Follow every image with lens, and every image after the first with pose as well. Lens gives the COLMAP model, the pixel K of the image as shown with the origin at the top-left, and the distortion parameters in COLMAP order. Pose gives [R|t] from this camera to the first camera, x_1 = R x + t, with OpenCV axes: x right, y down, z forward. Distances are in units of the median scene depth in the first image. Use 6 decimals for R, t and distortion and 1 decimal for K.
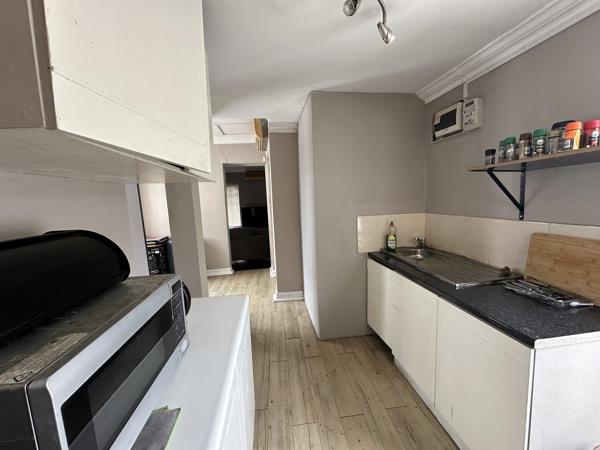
lens RADIAL K [[239.6, 0, 300.0], [0, 239.6, 225.0], [0, 0, 1]] dist [-0.000481, 0.000327]
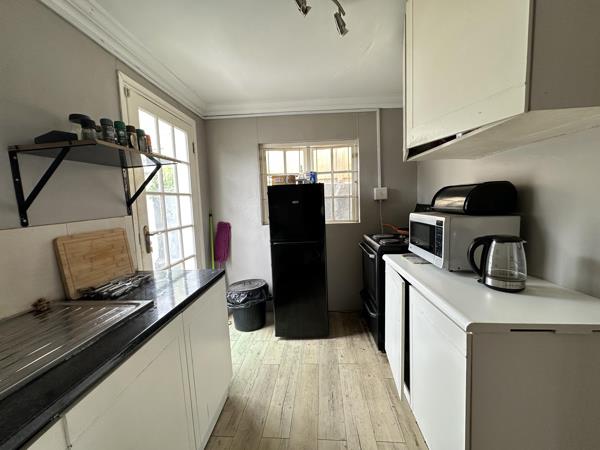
lens RADIAL K [[239.6, 0, 300.0], [0, 239.6, 225.0], [0, 0, 1]] dist [-0.000481, 0.000327]
pose [[-0.978194, 0.073773, 0.194150, 0.037540], [0.112690, 0.973751, 0.197763, -0.078572], [-0.174464, 0.215329, -0.960831, 1.681976]]
